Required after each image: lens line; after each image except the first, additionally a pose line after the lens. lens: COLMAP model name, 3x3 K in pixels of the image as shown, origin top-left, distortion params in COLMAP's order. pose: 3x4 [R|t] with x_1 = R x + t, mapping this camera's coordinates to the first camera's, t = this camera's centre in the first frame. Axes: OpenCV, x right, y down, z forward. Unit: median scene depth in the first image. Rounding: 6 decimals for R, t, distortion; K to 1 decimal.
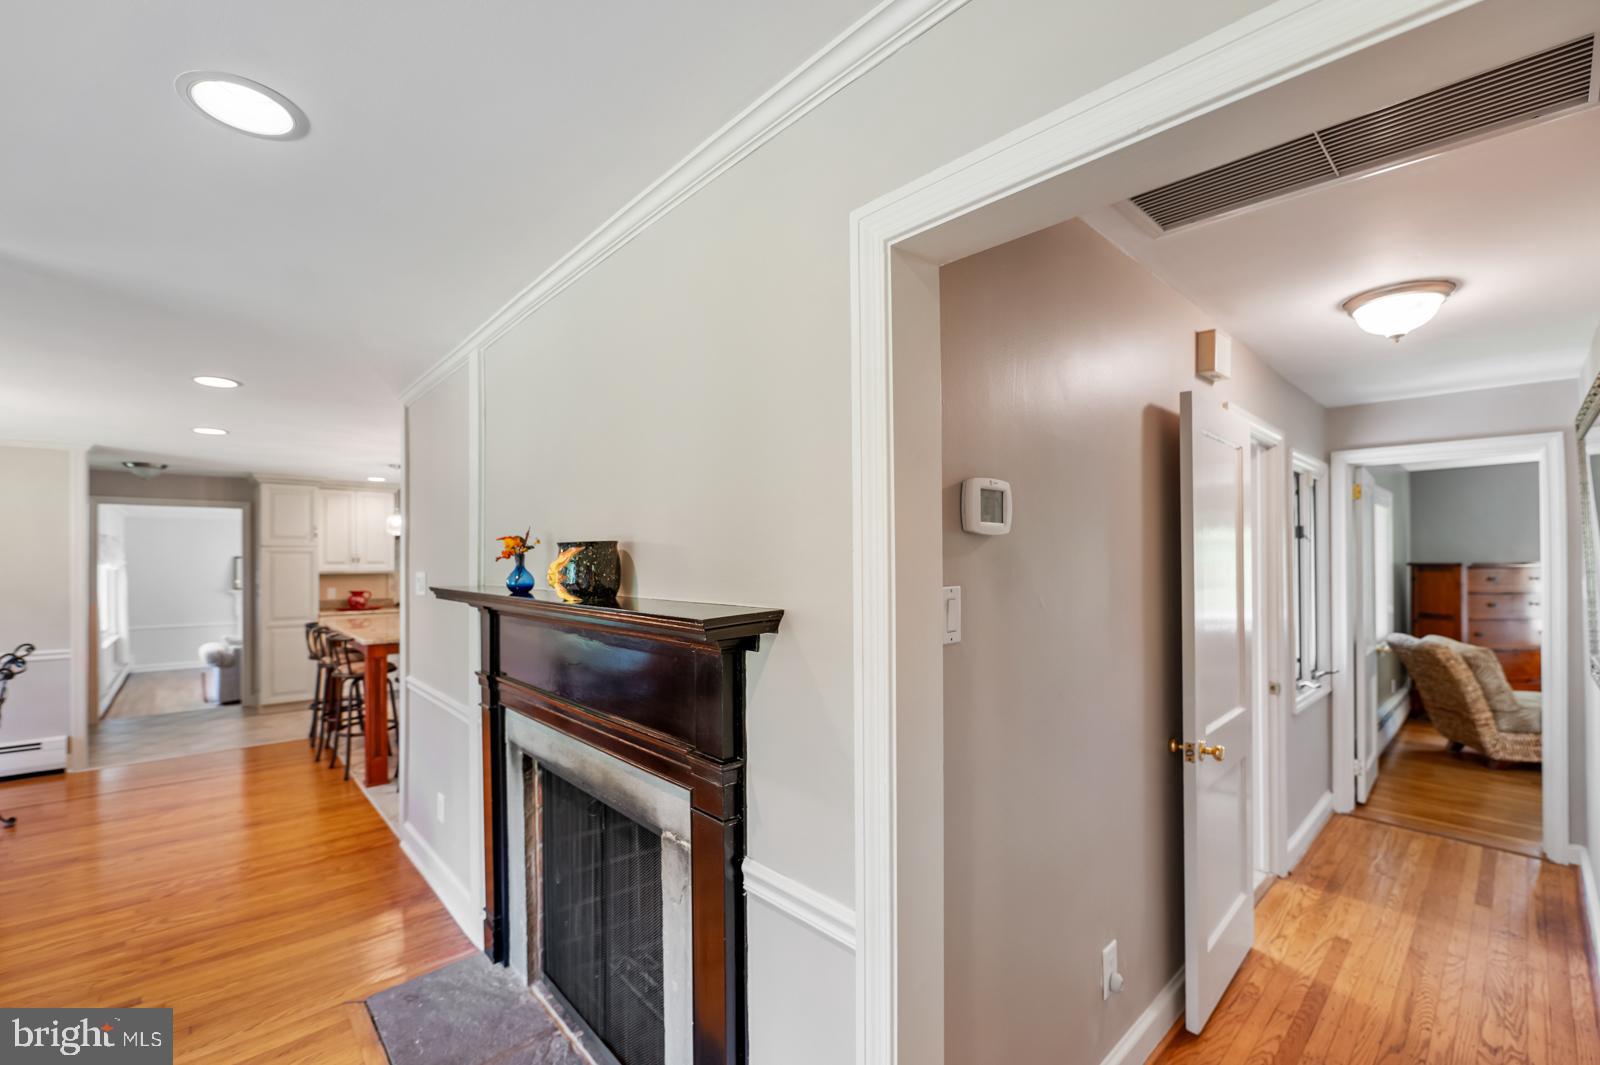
lens RADIAL K [[671.4, 0, 797.0], [0, 671.4, 555.2], [0, 0, 1]] dist [0.001493, 0.000433]
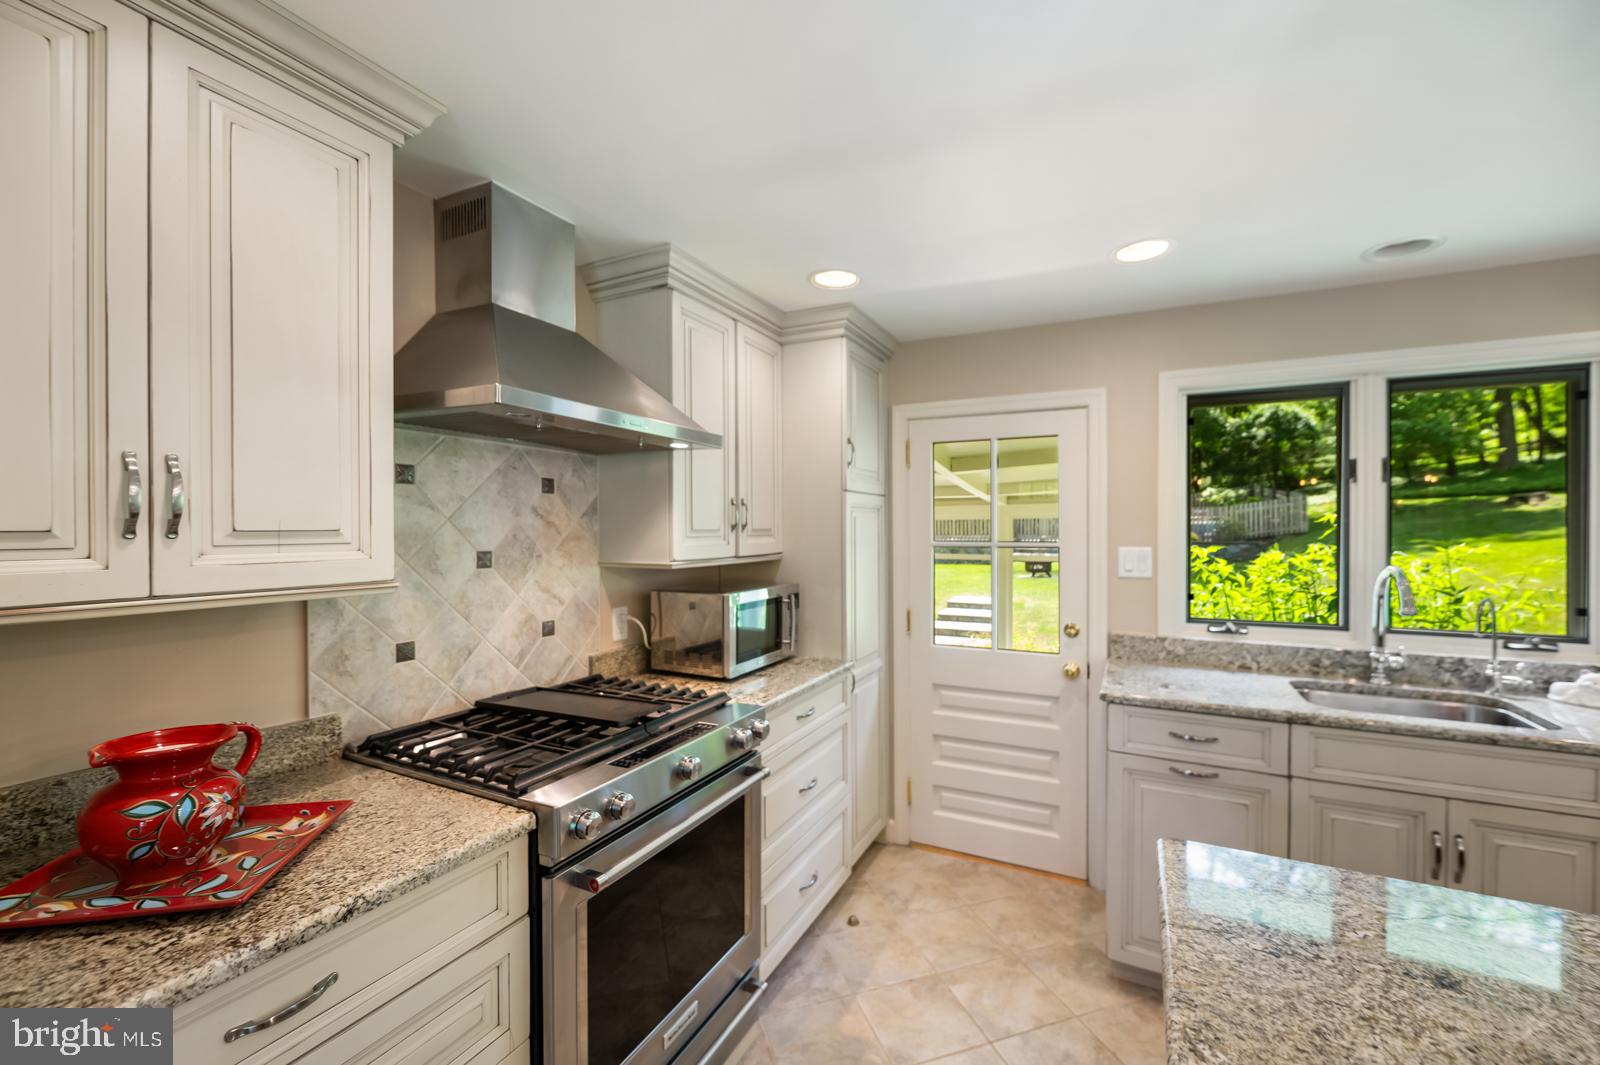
lens RADIAL K [[653.7, 0, 807.1], [0, 653.7, 536.3], [0, 0, 1]] dist [-0.001066, -0.000213]
pose [[0.933108, 0.003548, 0.359580, -0.586336], [-0.008990, 0.999869, 0.013462, 0.007984], [-0.359485, -0.015794, 0.933017, 0.836249]]
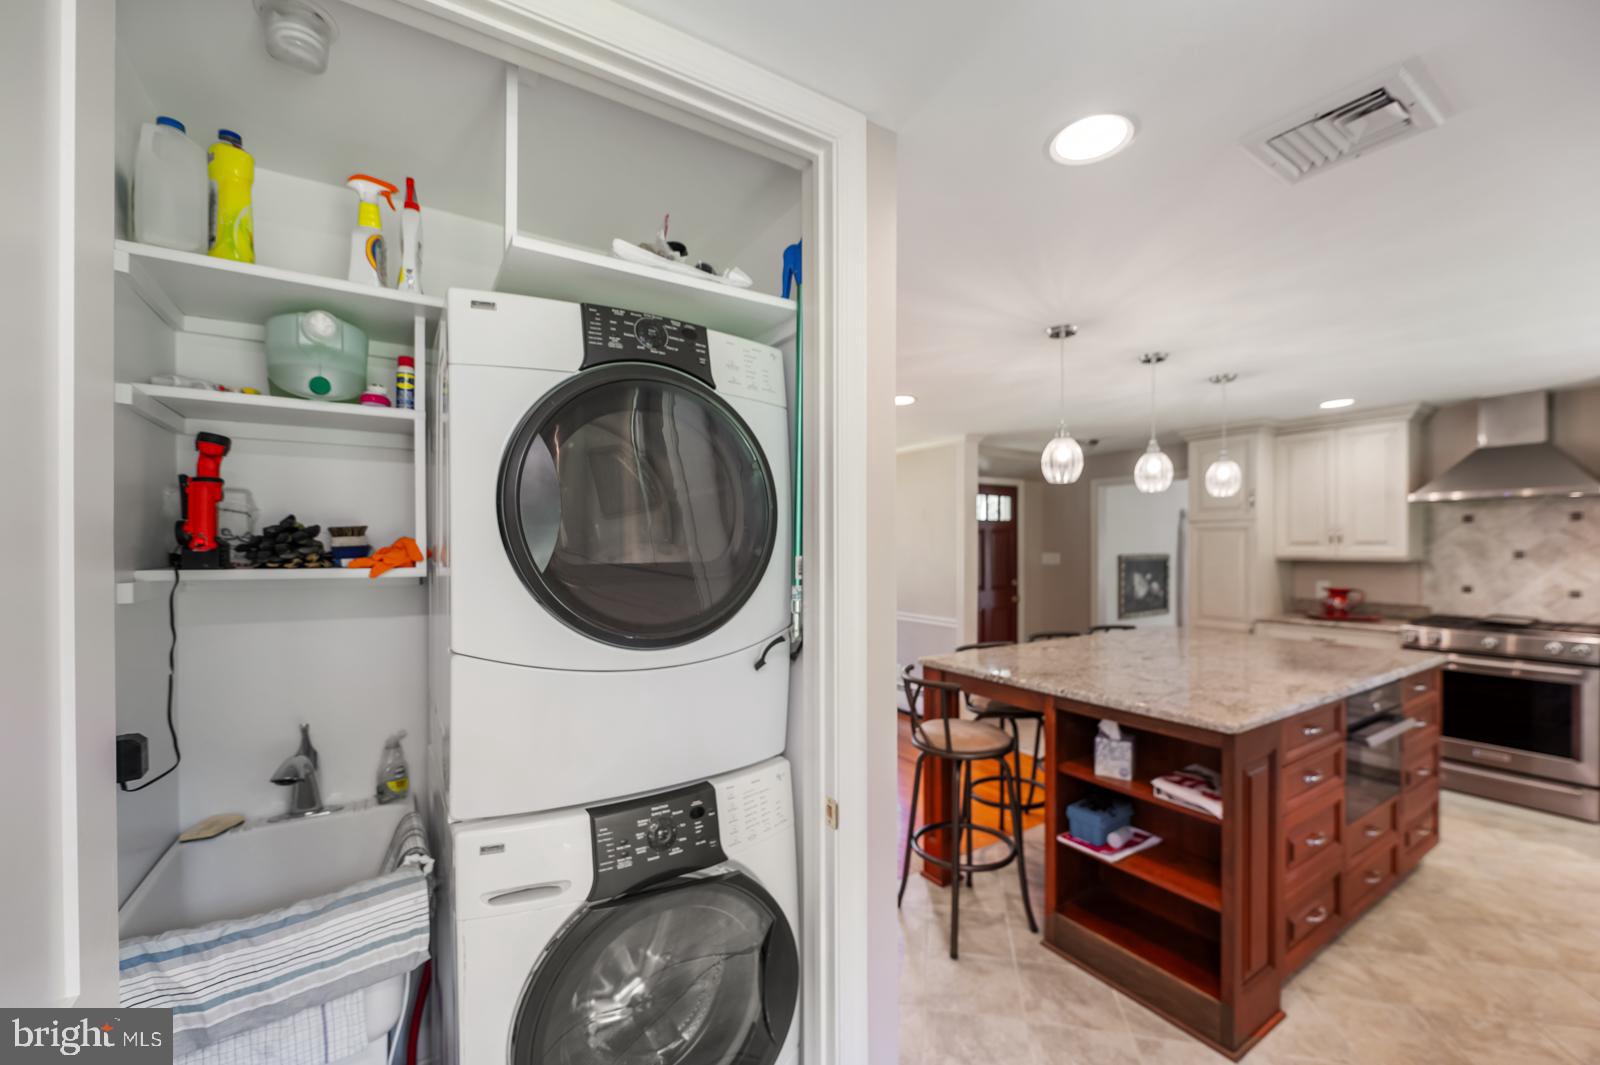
lens RADIAL K [[653.7, 0, 800.5], [0, 653.7, 551.7], [0, 0, 1]] dist [-0.001066, -0.000213]
pose [[-0.160994, 0.016978, -0.986809, 0.029081], [0.009787, 0.999830, 0.015605, 0.004855], [0.986907, -0.007146, -0.161133, 0.611098]]
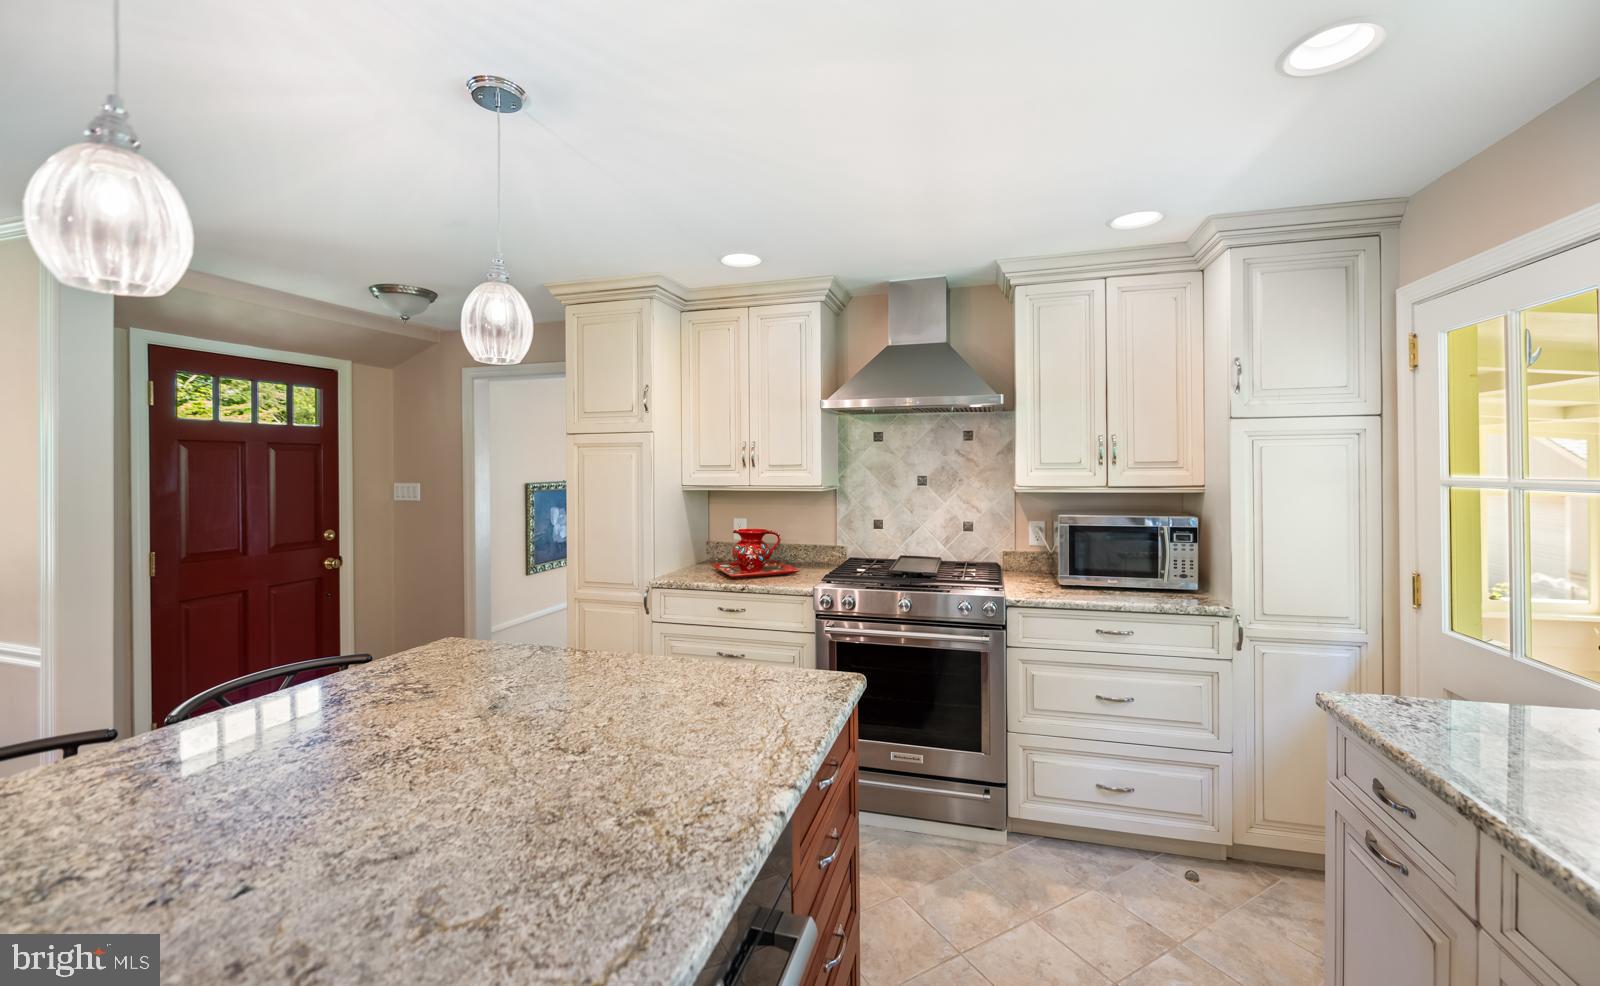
lens RADIAL K [[647.4, 0, 807.1], [0, 647.4, 470.5], [0, 0, 1]] dist [-0.003995, -0.000105]
pose [[0.520799, 0.010975, -0.853609, -0.268854], [0.007163, 0.999826, 0.017225, 0.006299], [0.853649, -0.015085, 0.520630, 0.817772]]
